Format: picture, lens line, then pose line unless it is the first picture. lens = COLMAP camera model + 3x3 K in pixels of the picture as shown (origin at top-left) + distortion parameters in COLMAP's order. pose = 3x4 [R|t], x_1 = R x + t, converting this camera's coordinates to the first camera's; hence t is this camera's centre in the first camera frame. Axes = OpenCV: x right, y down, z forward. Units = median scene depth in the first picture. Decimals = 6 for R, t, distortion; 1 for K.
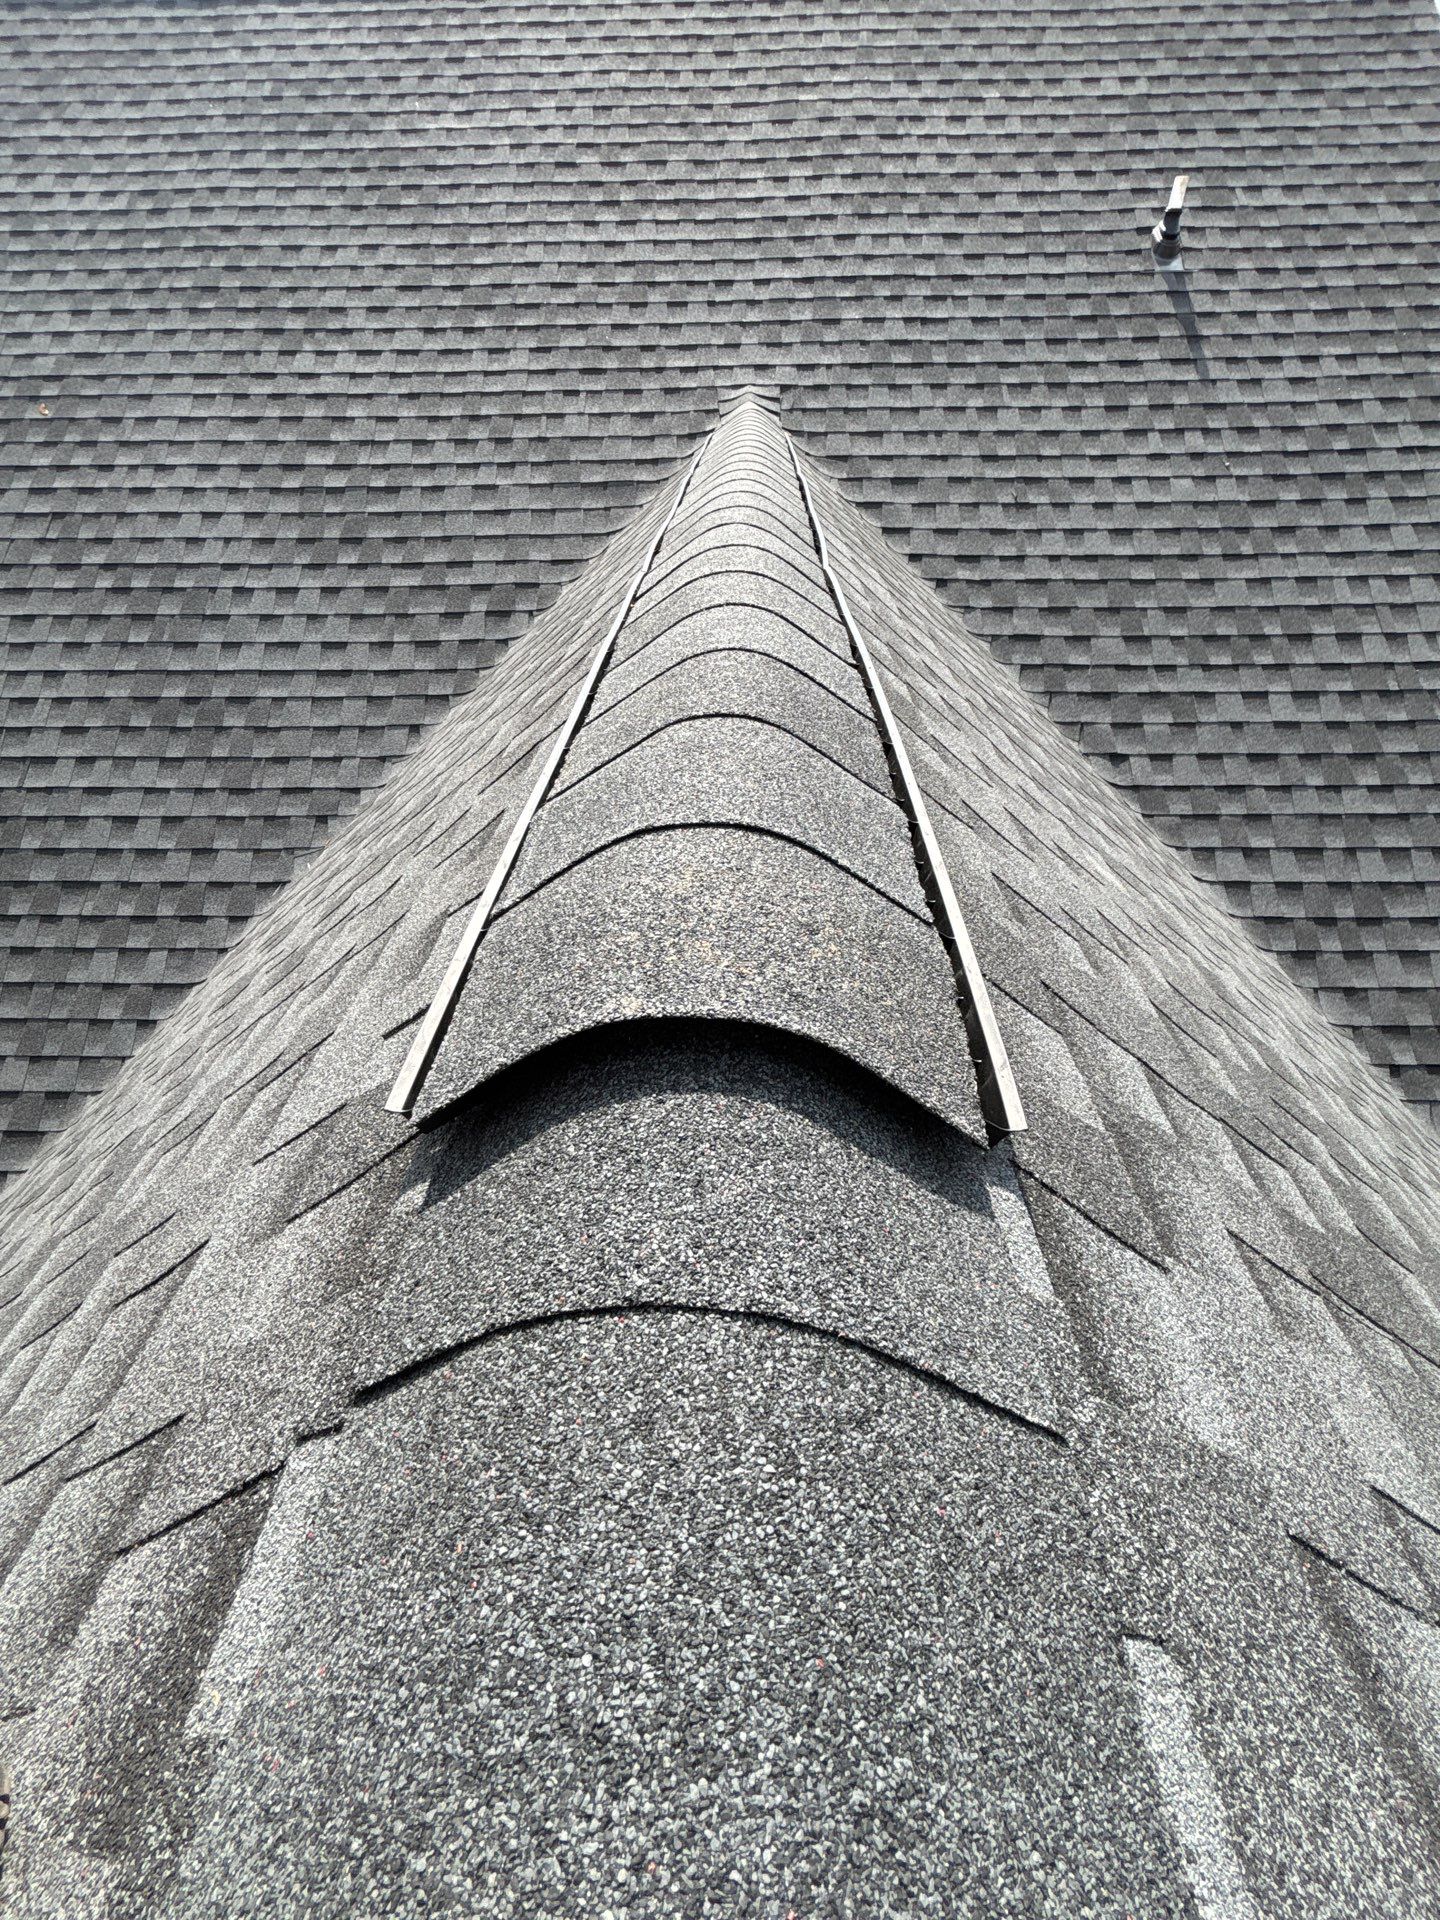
lens RADIAL K [[774.1, 0, 720.1], [0, 774.1, 972.9], [0, 0, 1]] dist [-0.002995, 0.000652]
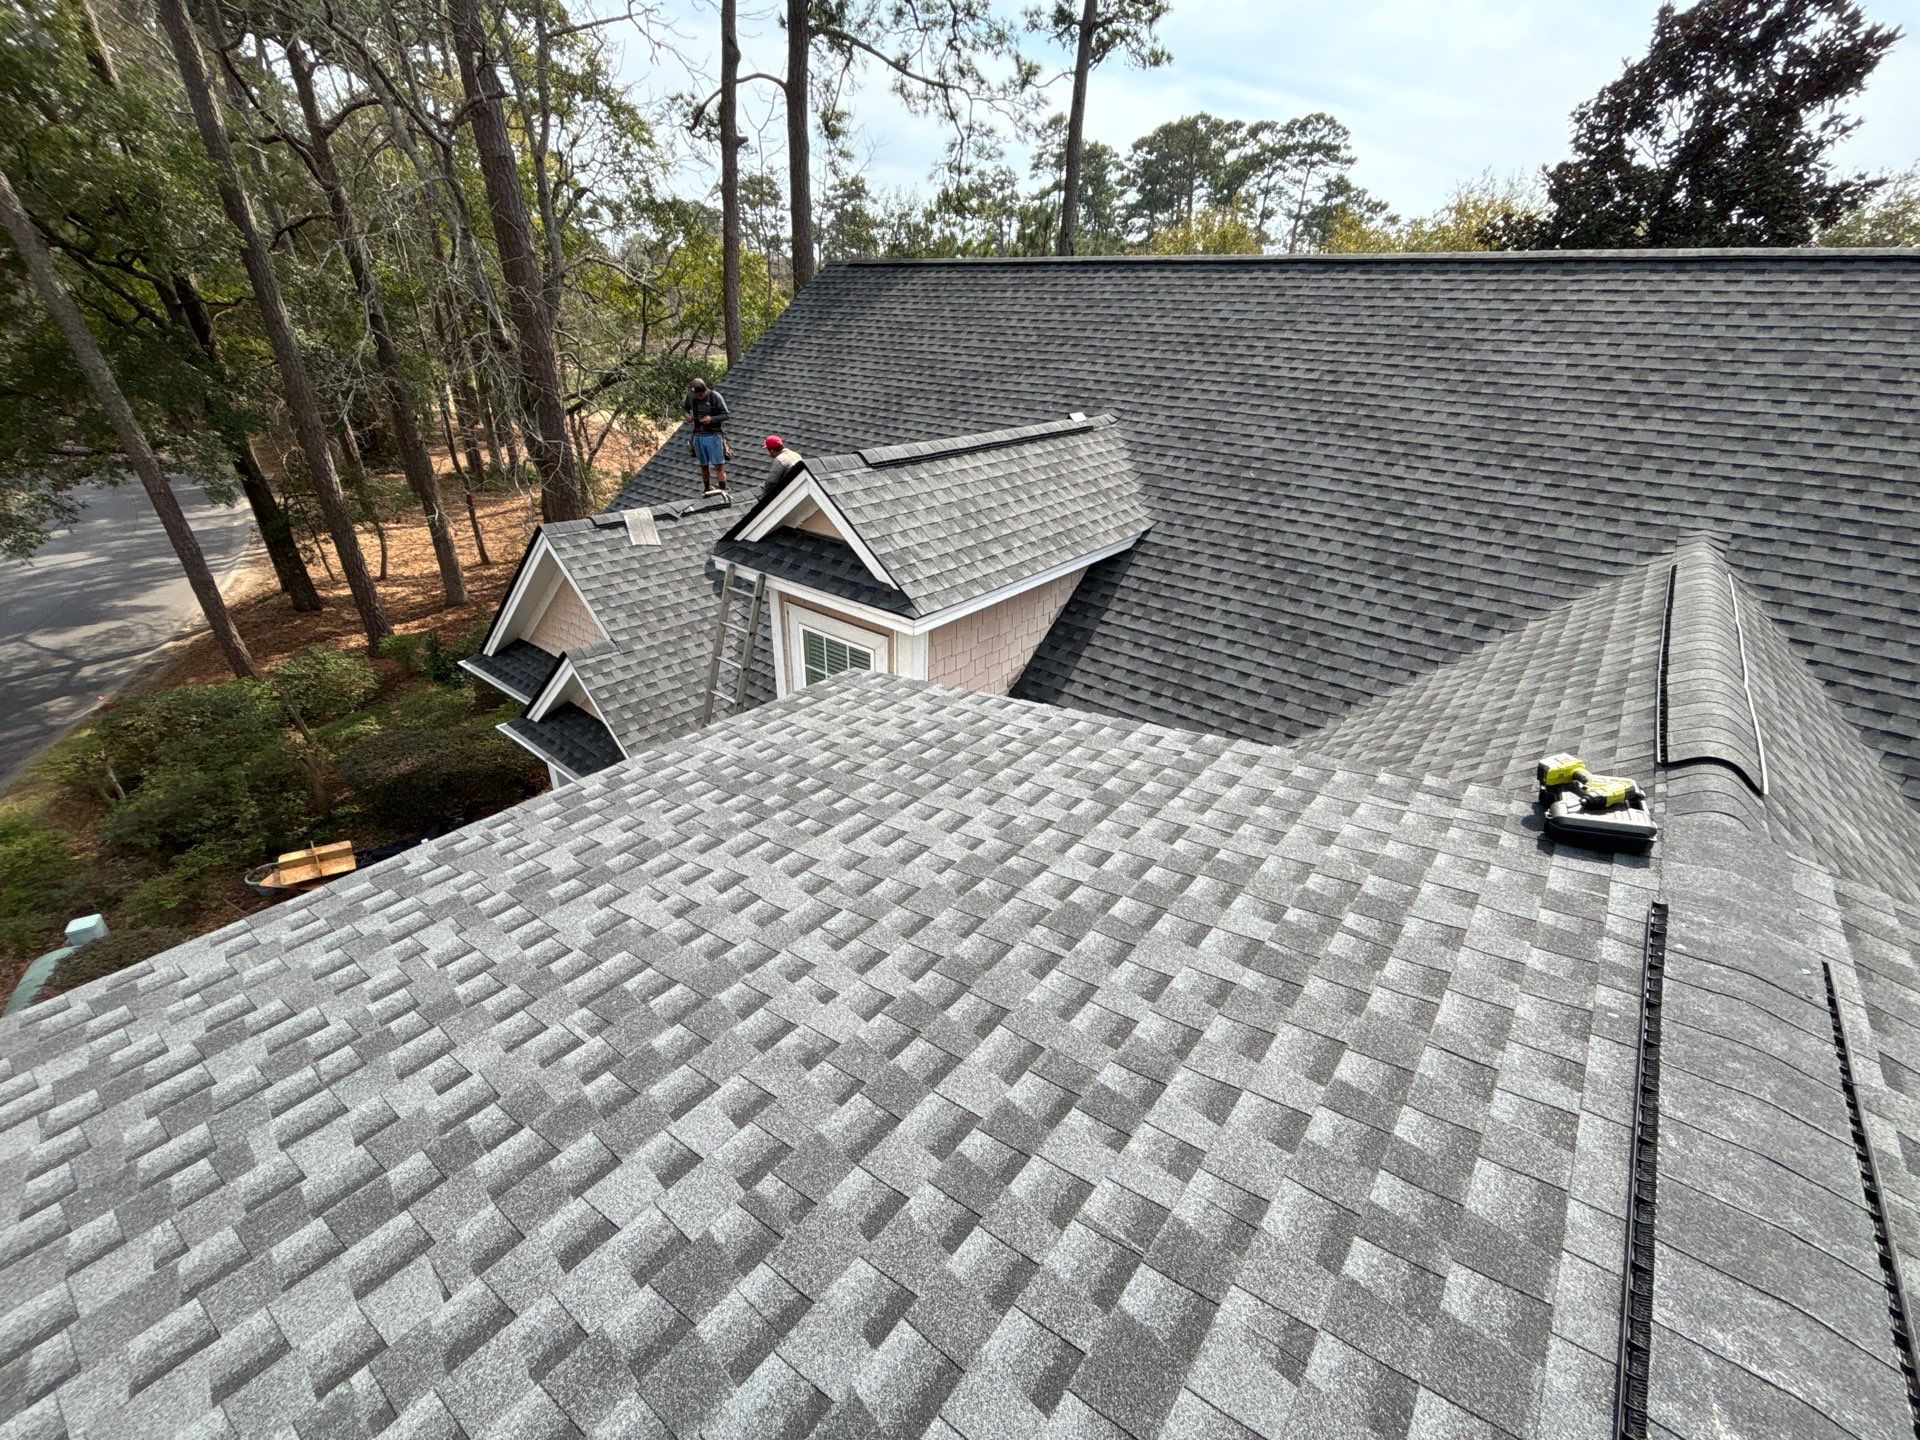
lens RADIAL K [[774.1, 0, 973.7], [0, 774.1, 720.0], [0, 0, 1]] dist [-0.002995, 0.000652]
pose [[0.790154, 0.313718, -0.526534, -0.180538], [-0.411252, 0.908353, -0.075943, 0.297032], [0.454454, 0.276545, 0.846755, -0.839899]]
